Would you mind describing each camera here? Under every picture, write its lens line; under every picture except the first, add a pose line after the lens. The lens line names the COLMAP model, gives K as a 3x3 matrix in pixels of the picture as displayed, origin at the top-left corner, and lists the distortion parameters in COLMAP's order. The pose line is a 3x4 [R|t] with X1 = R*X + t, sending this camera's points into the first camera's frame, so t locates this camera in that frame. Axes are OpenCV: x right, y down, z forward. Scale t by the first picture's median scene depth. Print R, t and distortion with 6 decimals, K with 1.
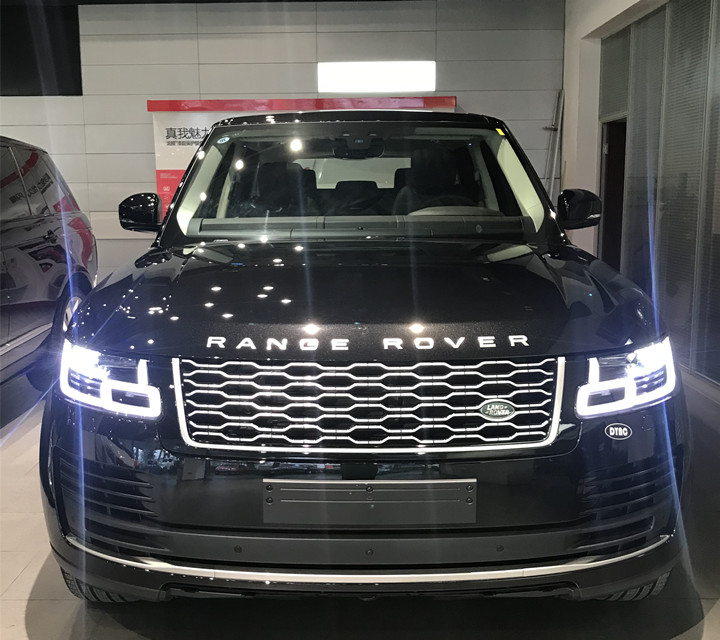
lens RADIAL K [[828.1, 0, 360.0], [0, 828.1, 320.0], [0, 0, 1]] dist [0.015478, -0.009817]
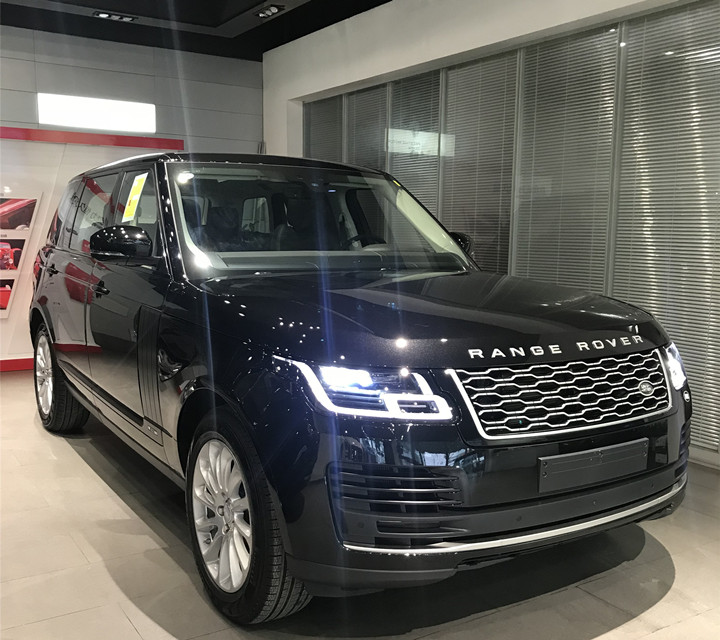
lens RADIAL K [[828.1, 0, 360.0], [0, 828.1, 320.0], [0, 0, 1]] dist [0.015478, -0.009817]
pose [[0.838895, -0.034230, 0.543216, -0.958551], [0.061486, 0.997592, -0.032091, 0.005923], [-0.540809, 0.060321, 0.838980, 0.071729]]
